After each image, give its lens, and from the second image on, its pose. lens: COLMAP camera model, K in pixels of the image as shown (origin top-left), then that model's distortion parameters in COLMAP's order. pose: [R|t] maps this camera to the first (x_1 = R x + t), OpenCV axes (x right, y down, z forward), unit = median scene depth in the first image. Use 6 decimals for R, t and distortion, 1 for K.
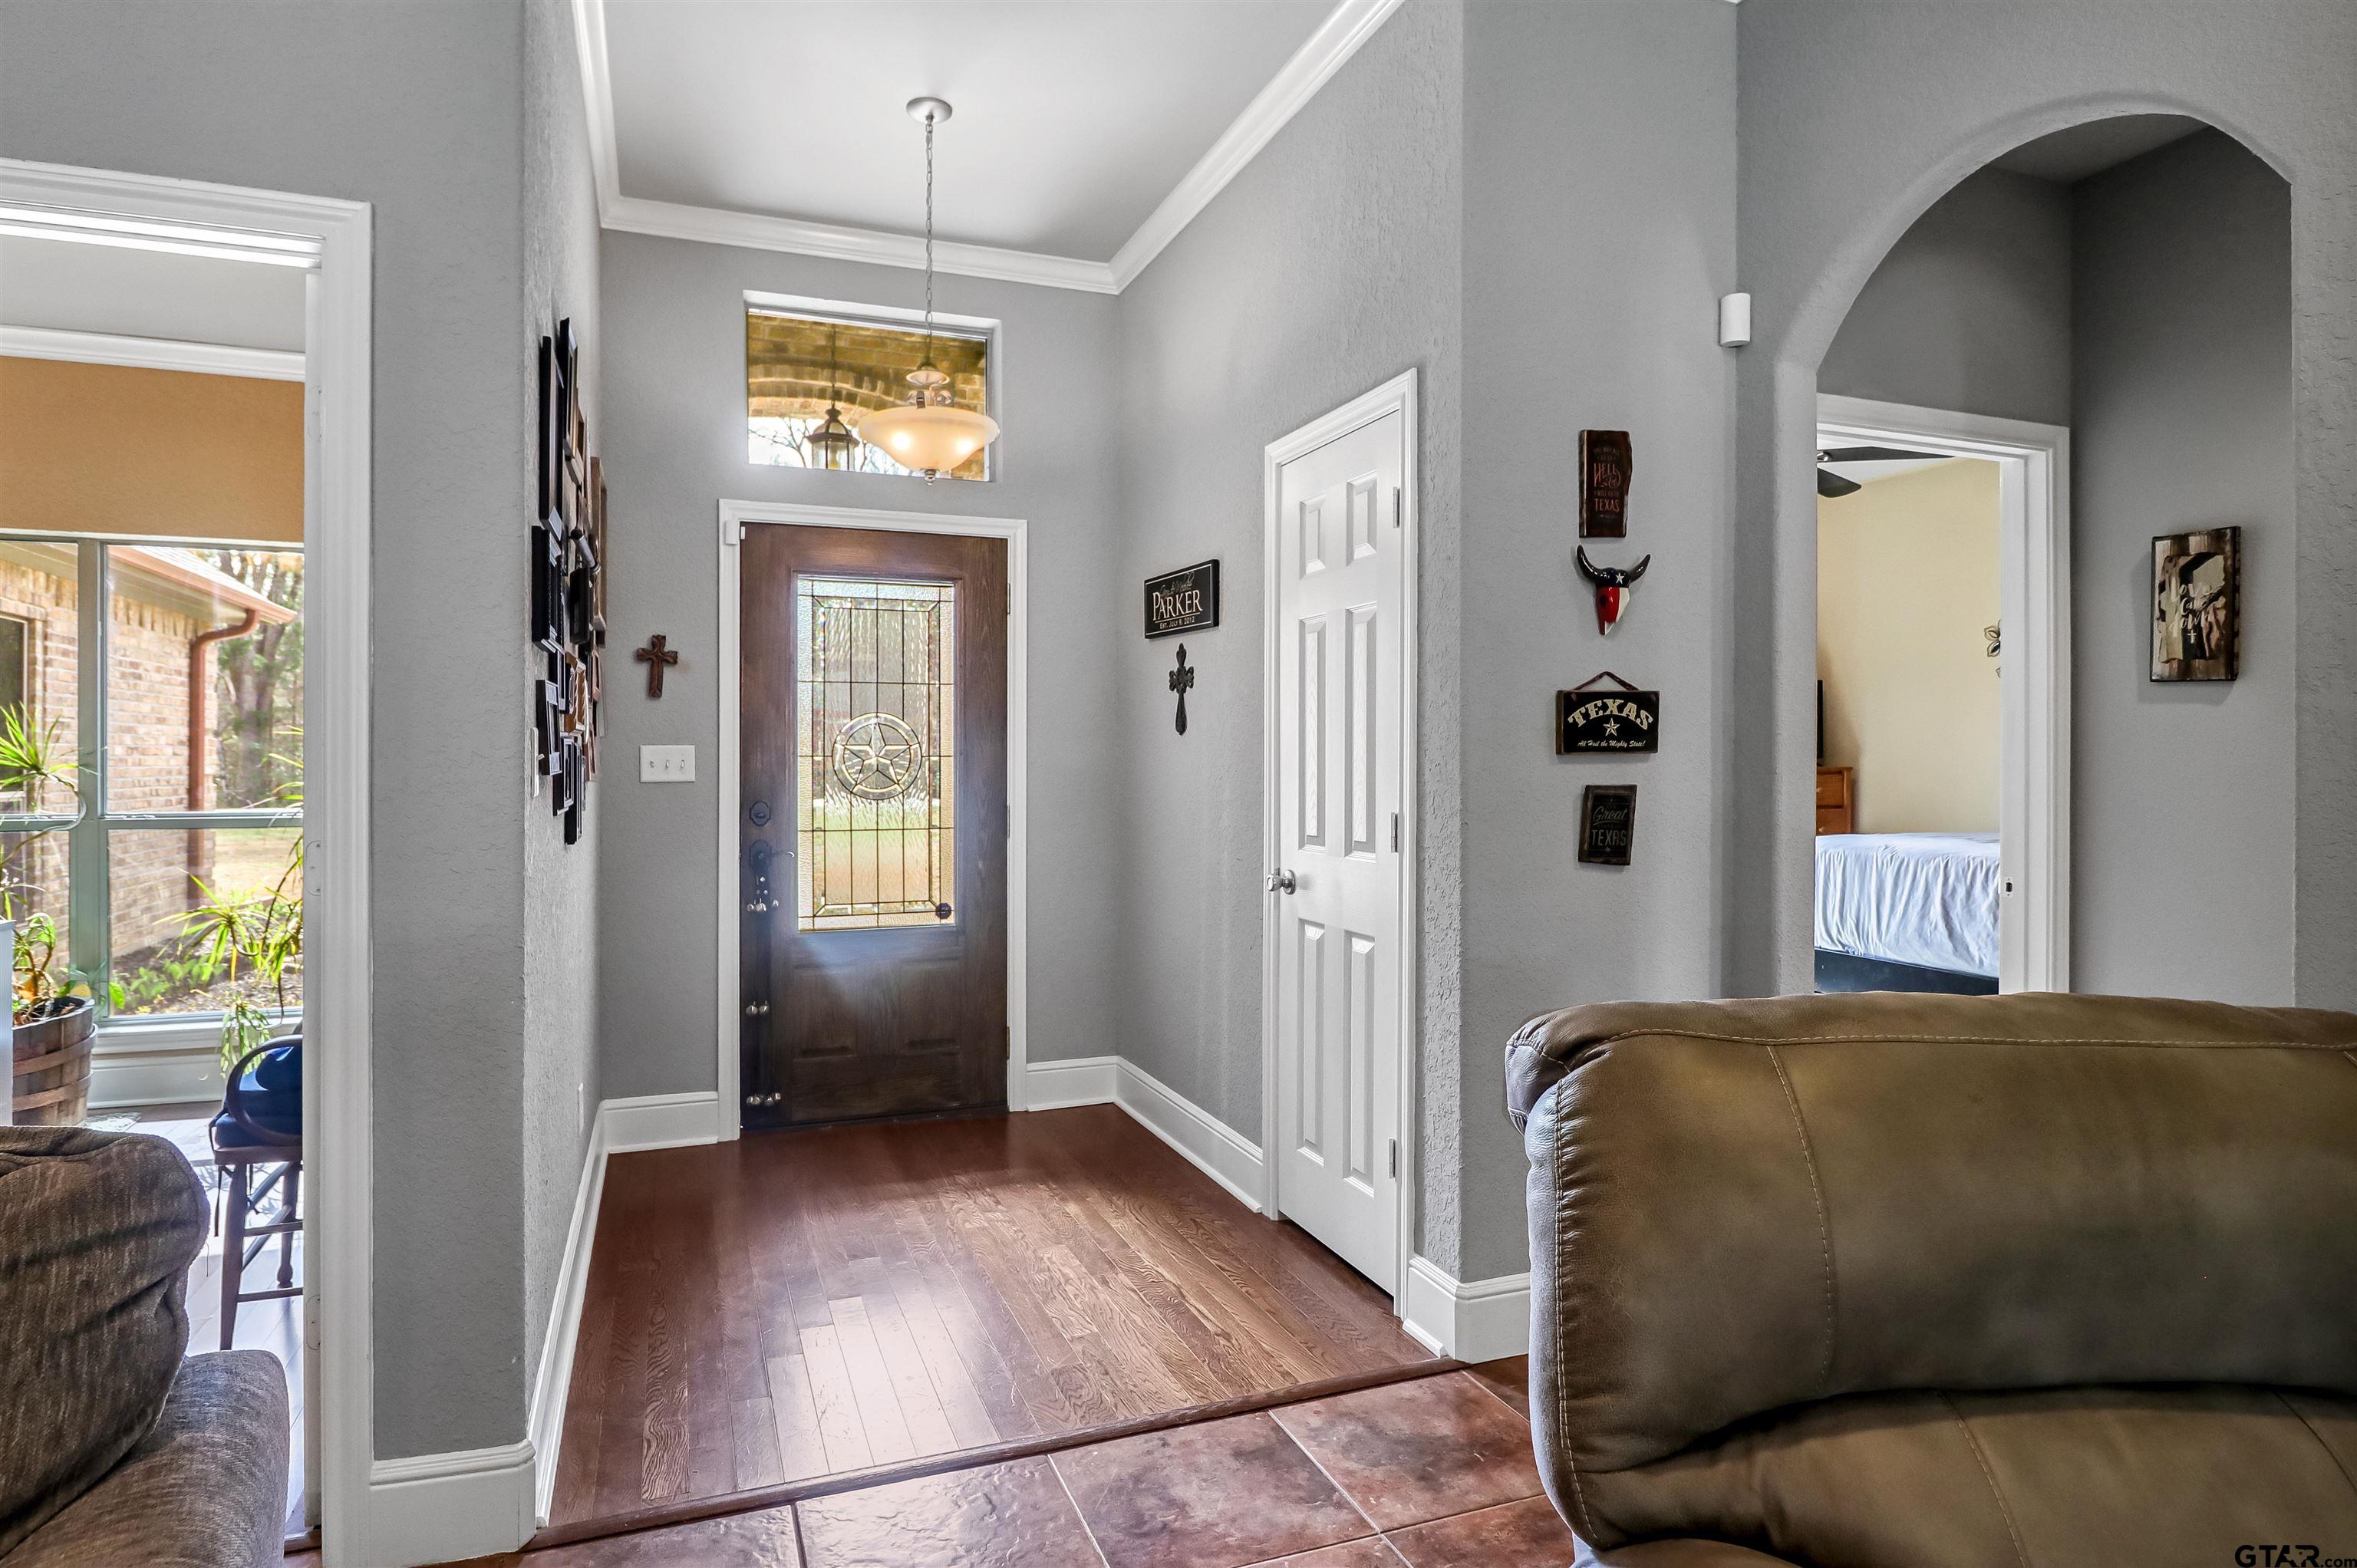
lens RADIAL K [[1277.2, 0, 1133.5], [0, 1277.2, 759.9], [0, 0, 1]] dist [-0.009474, -0.001277]
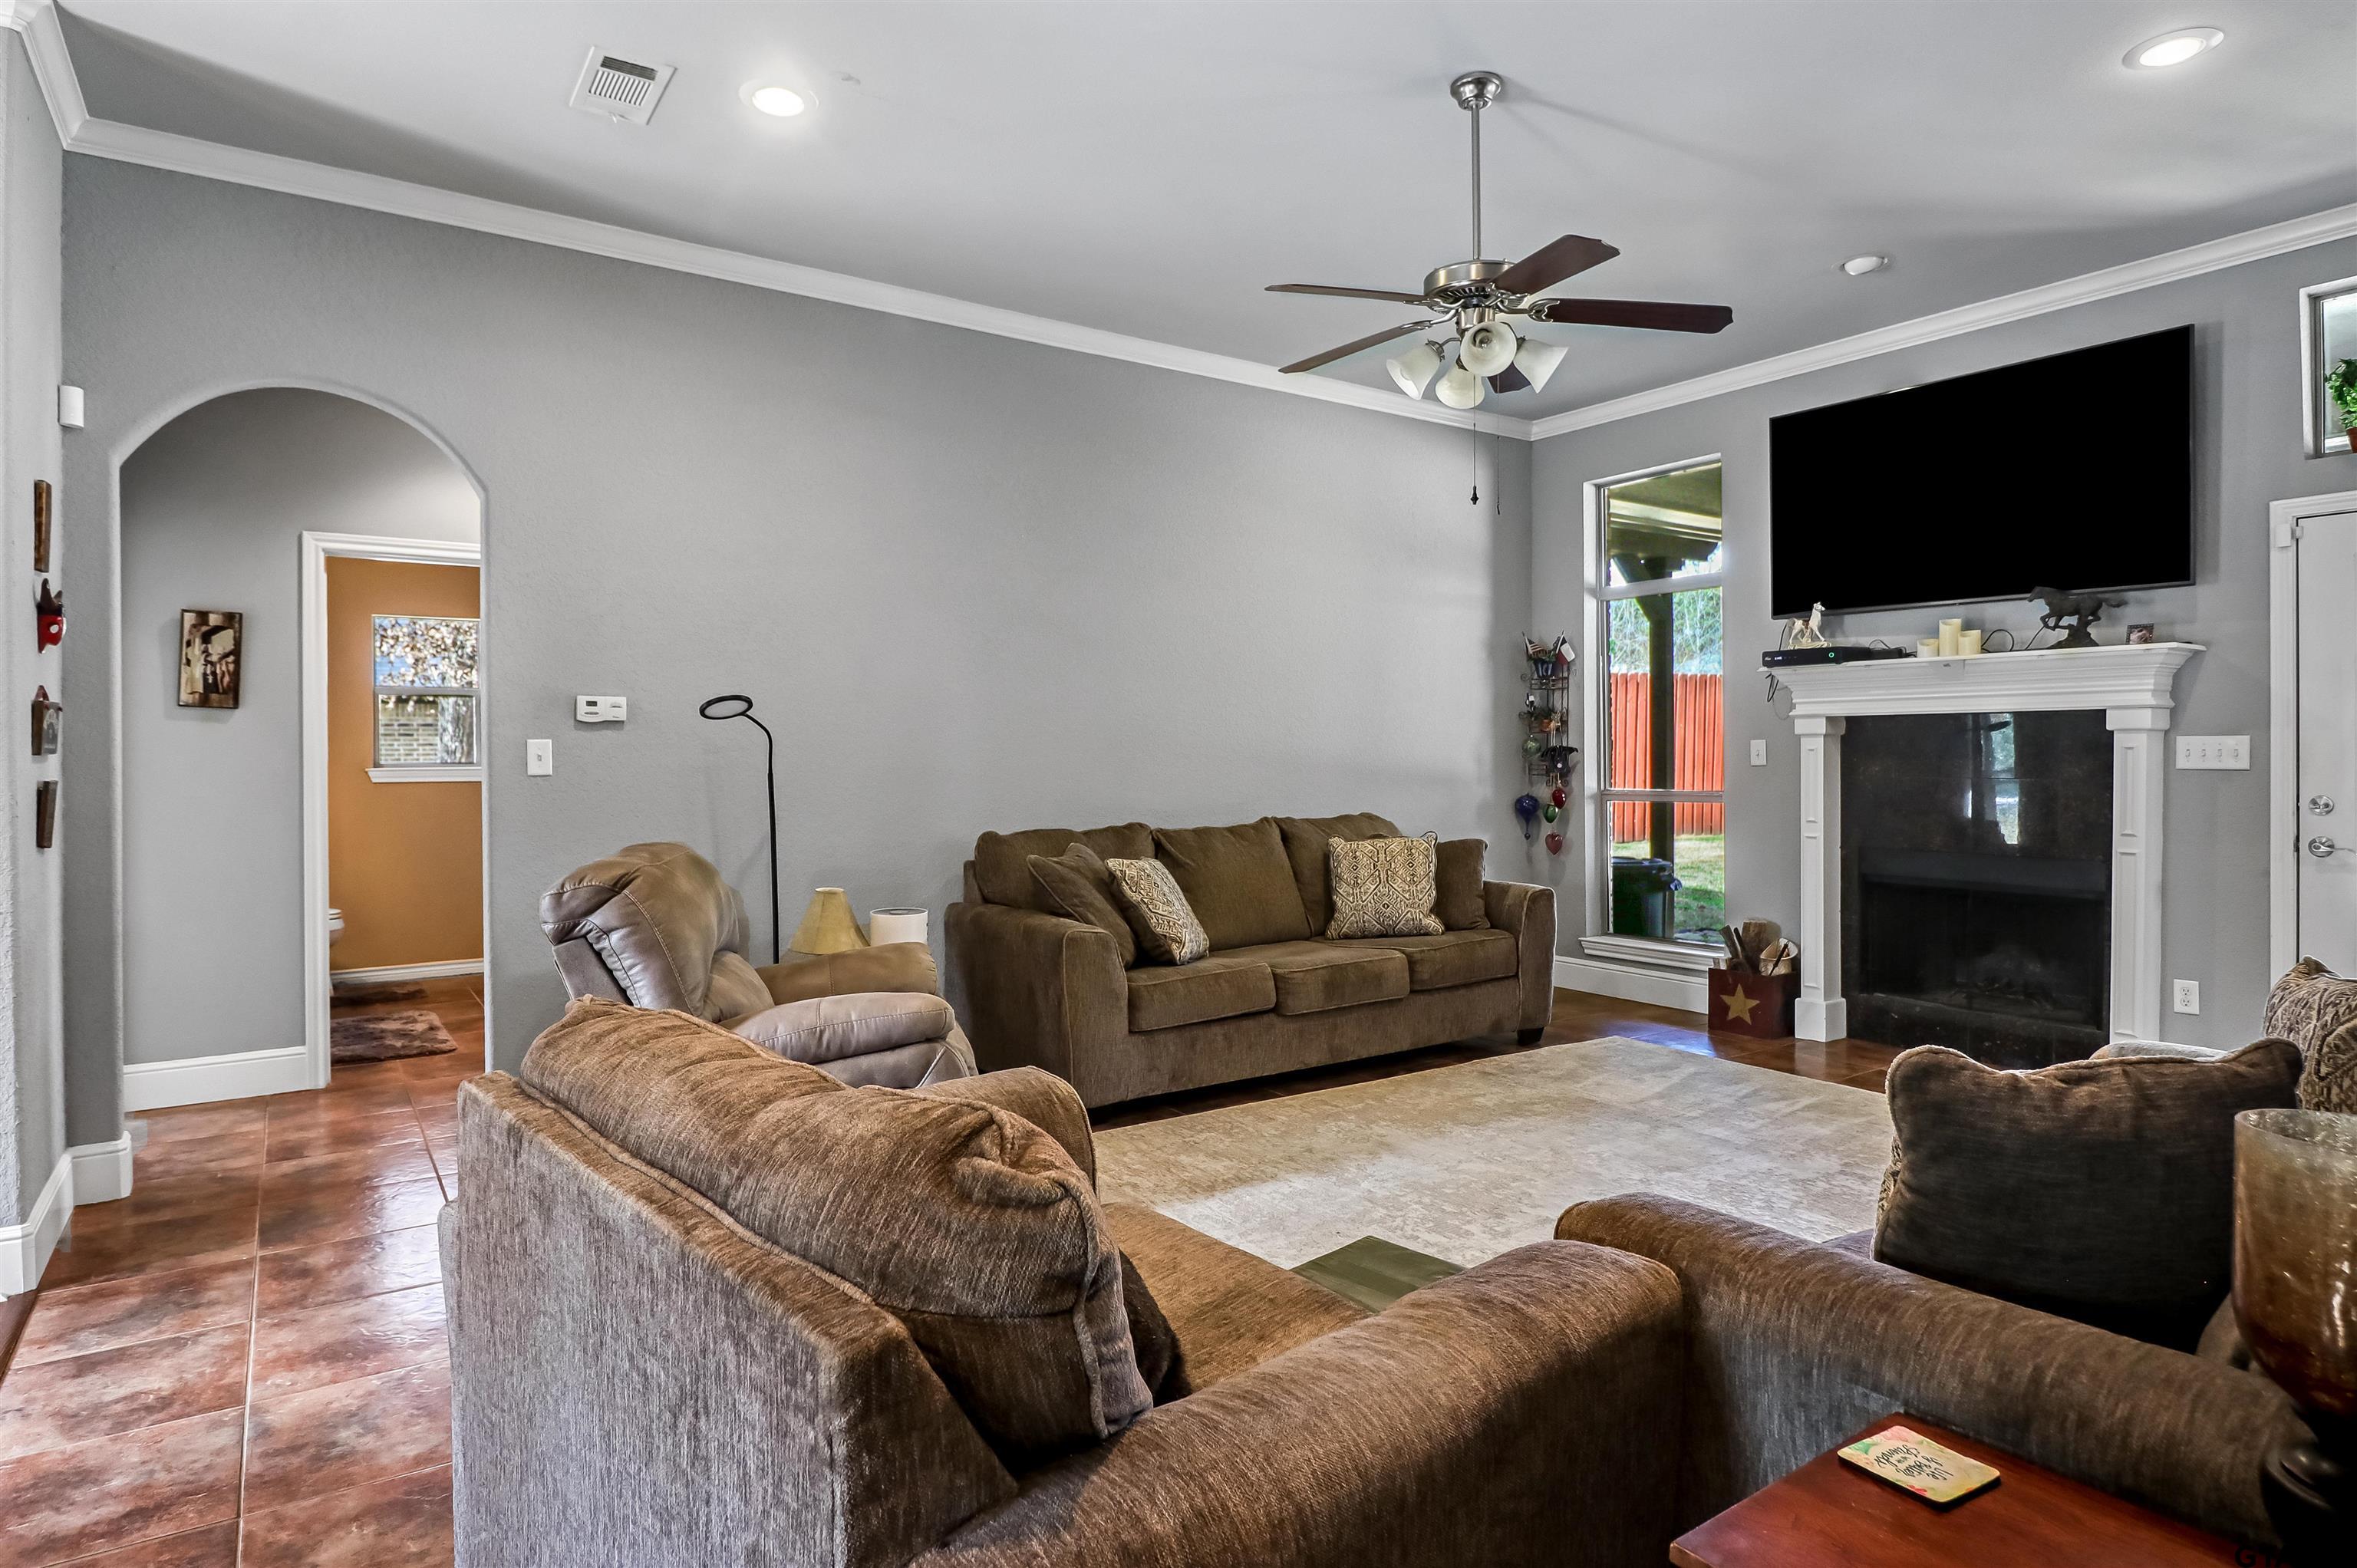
lens RADIAL K [[1277.2, 0, 1133.5], [0, 1277.2, 759.9], [0, 0, 1]] dist [-0.009474, -0.001277]
pose [[-0.229485, -0.006492, 0.973291, -0.917395], [0.005150, 0.999956, 0.007884, -0.004461], [-0.973299, 0.006822, -0.229441, 0.256097]]
